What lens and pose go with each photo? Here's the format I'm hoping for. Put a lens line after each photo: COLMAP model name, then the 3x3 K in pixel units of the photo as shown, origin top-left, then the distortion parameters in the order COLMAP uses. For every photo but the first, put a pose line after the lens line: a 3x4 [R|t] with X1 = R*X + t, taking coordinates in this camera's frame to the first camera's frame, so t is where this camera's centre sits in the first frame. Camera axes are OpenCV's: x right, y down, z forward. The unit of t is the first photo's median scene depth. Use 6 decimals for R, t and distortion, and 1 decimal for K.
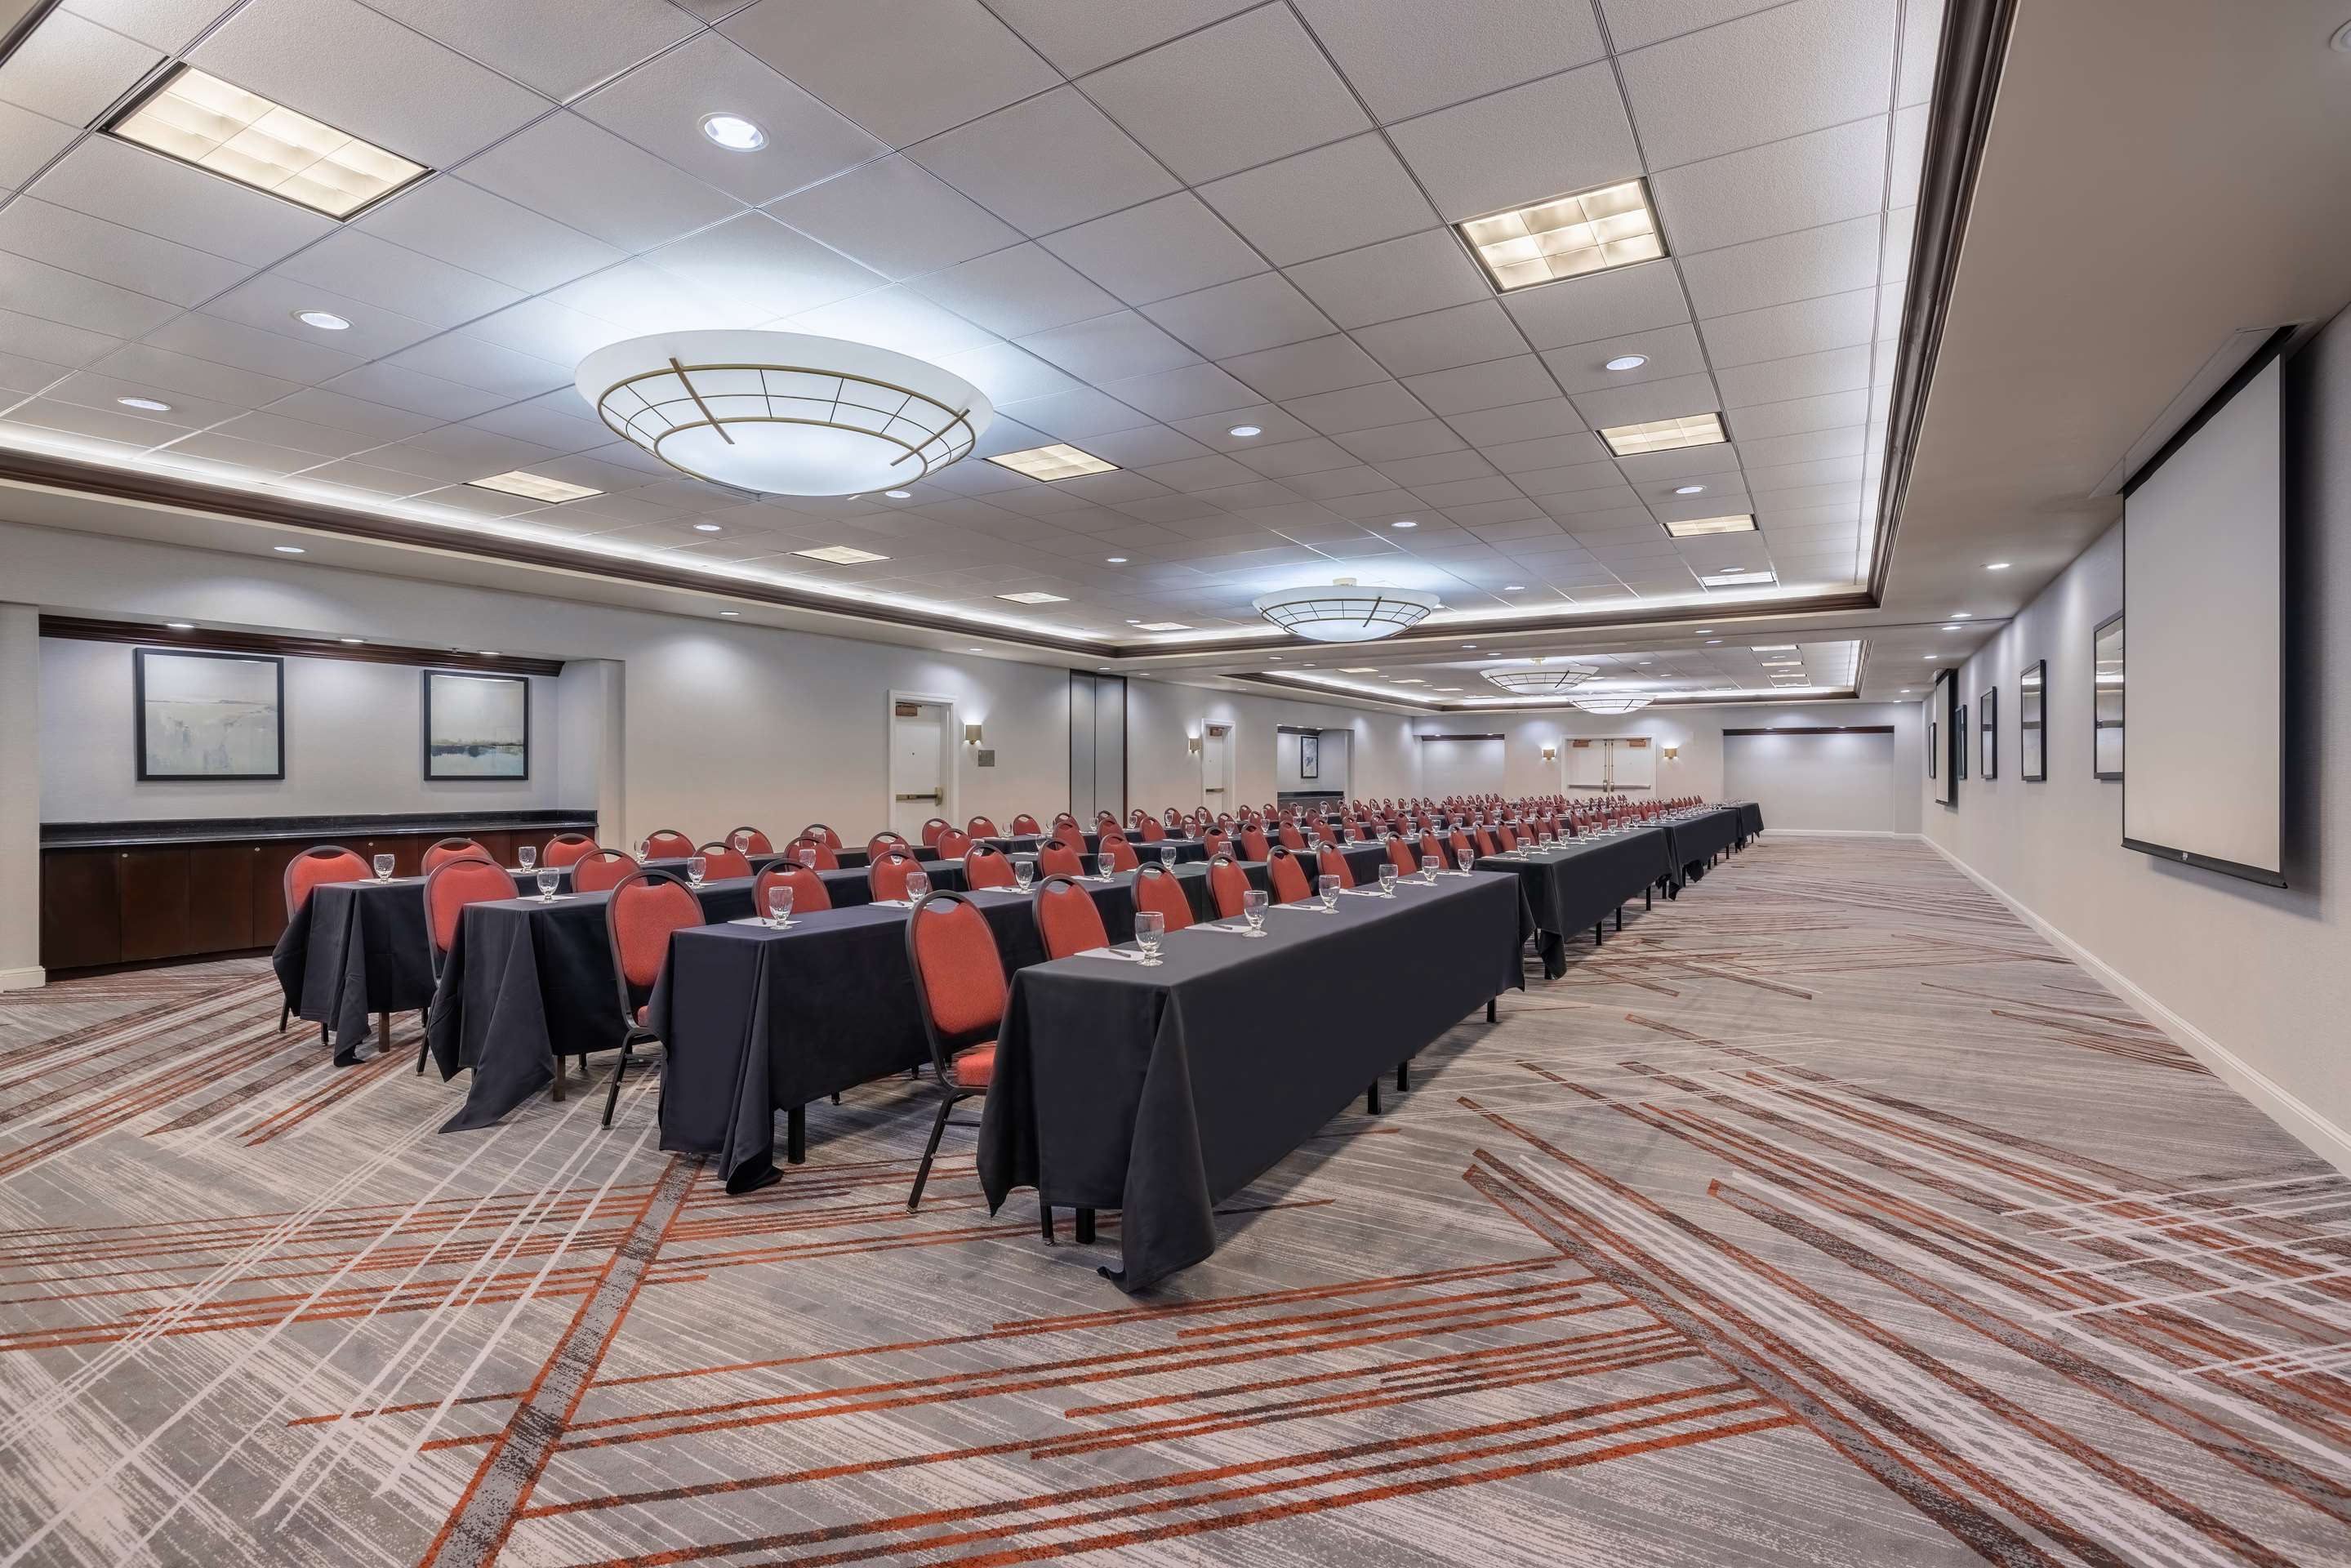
lens RADIAL K [[1114.2, 0, 1163.5], [0, 1114.2, 777.4], [0, 0, 1]] dist [0.014972, 0.003626]
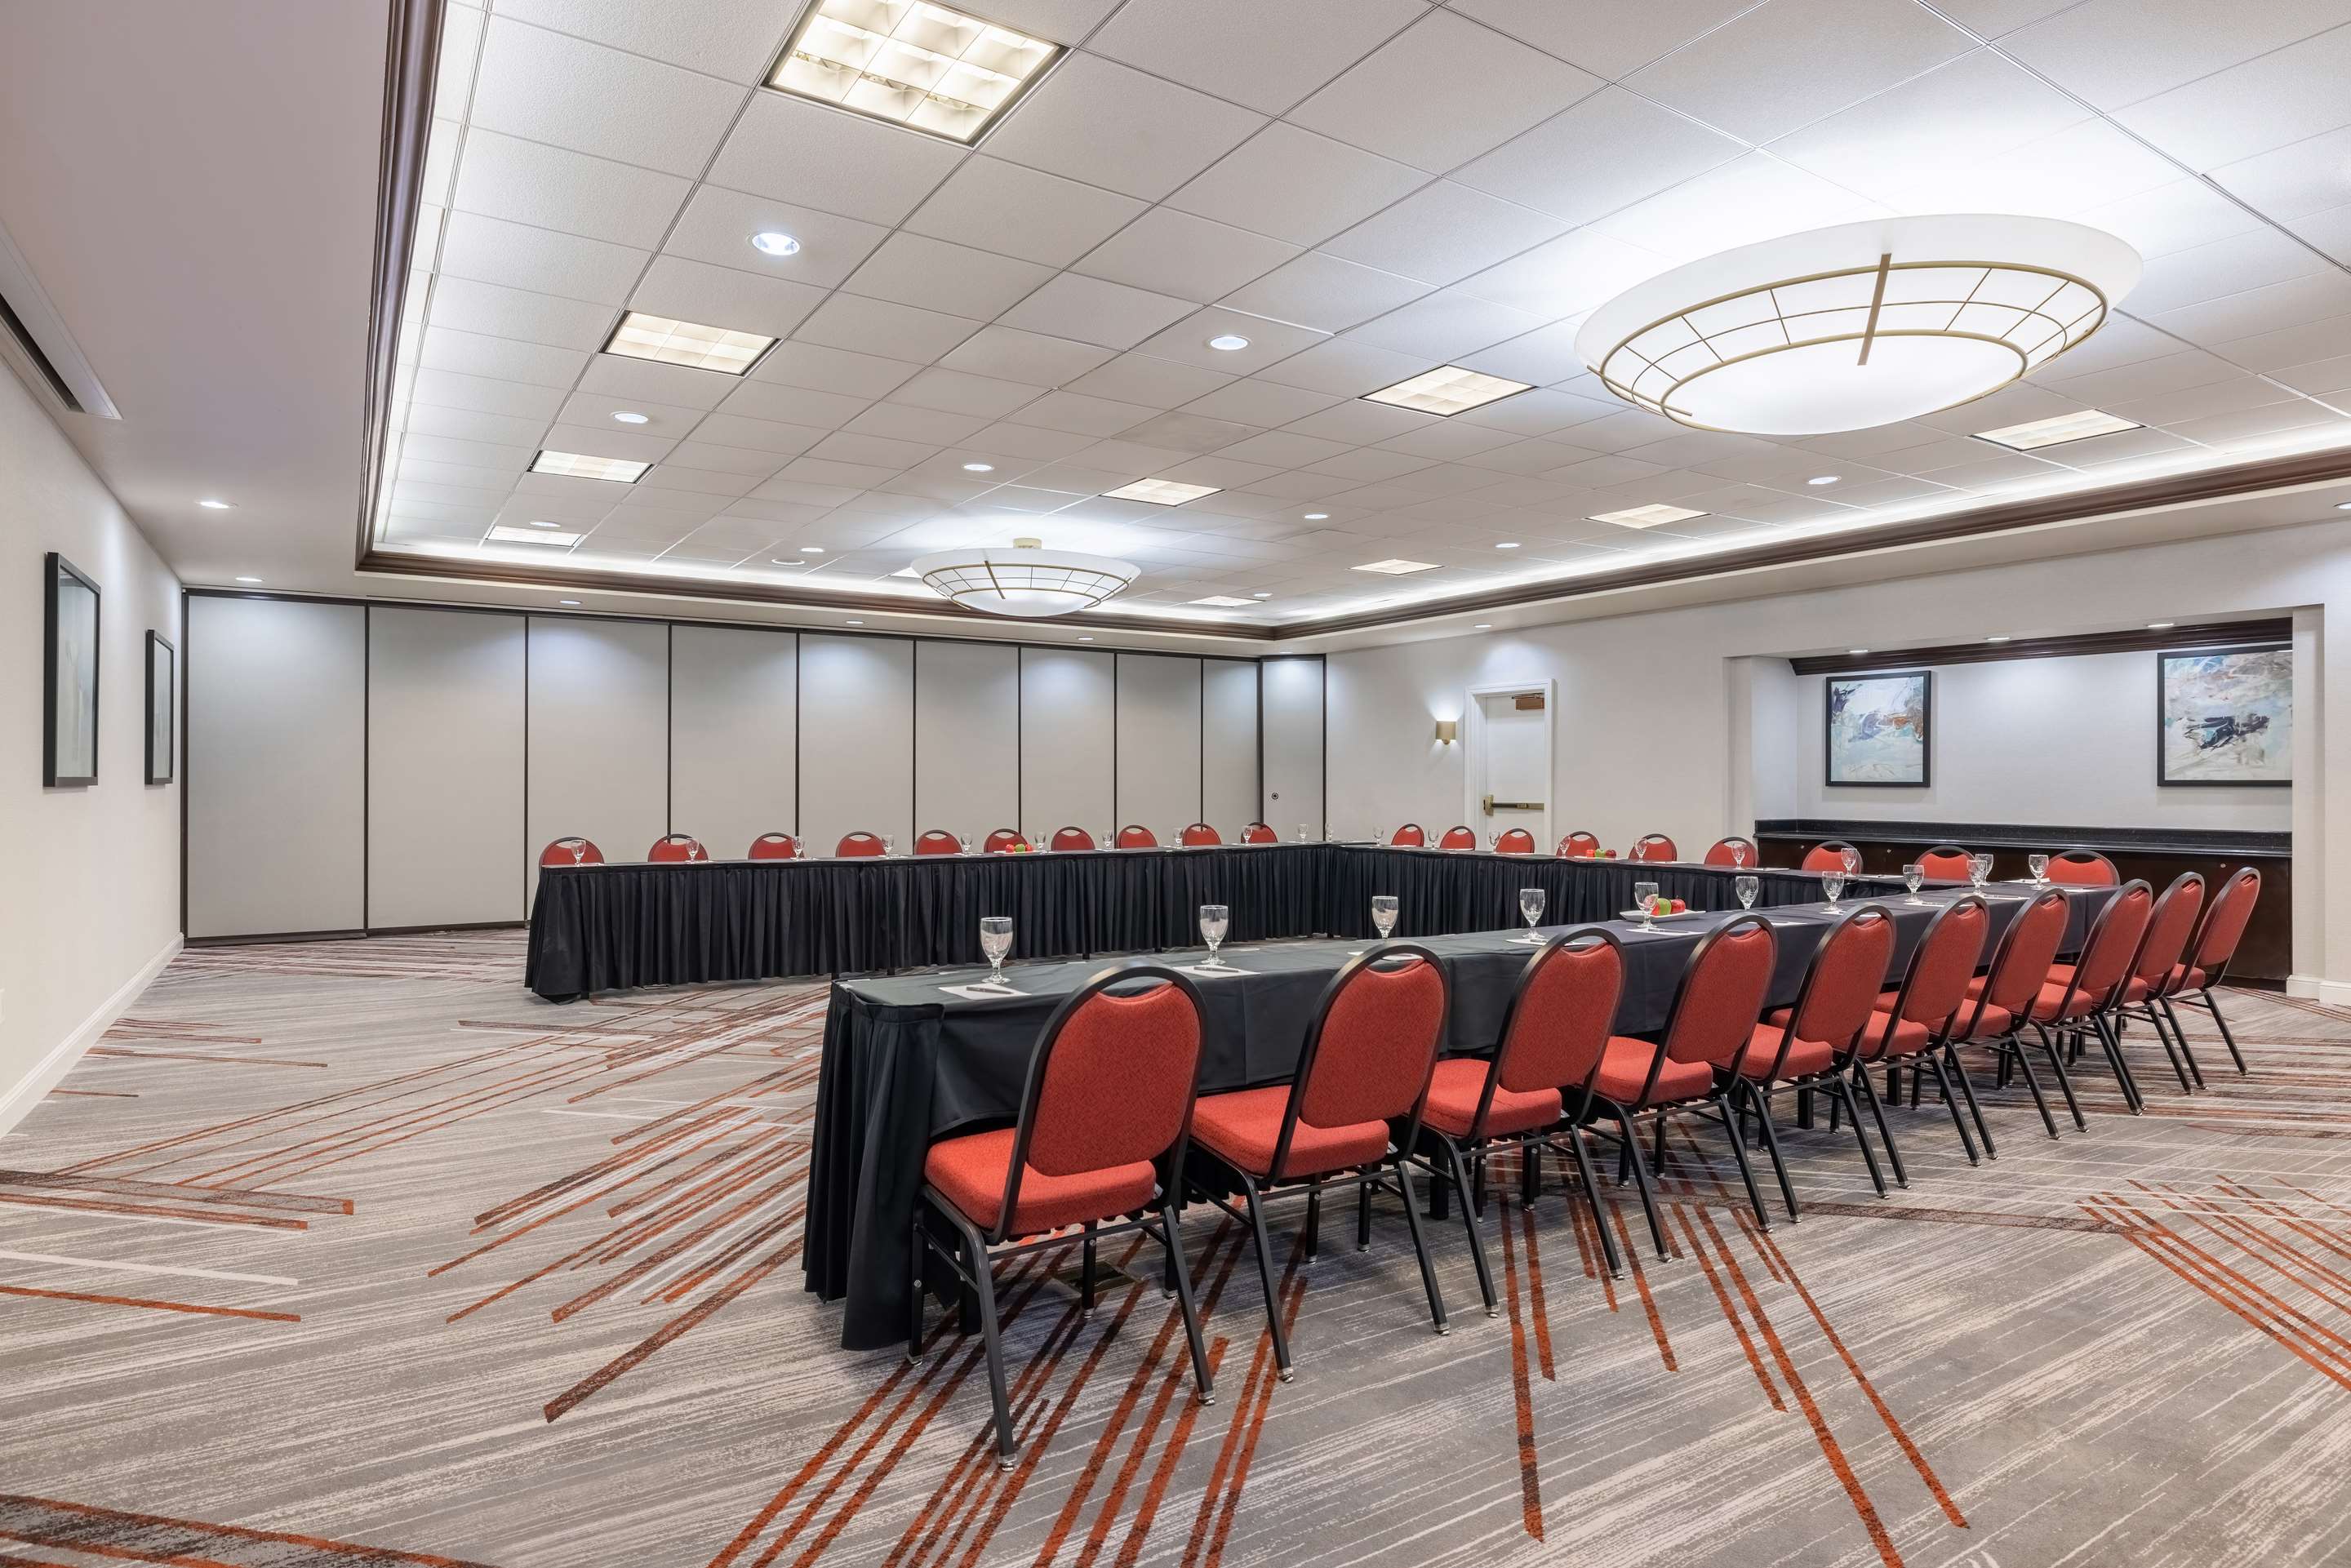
lens RADIAL K [[1270.4, 0, 1129.4], [0, 1270.4, 792.2], [0, 0, 1]] dist [0.002883, 0.000521]
pose [[-0.467314, -0.000965, -0.884091, 0.552412], [-0.010014, 0.999941, 0.004202, 0.011347], [0.884035, 0.010817, -0.467296, 0.776161]]
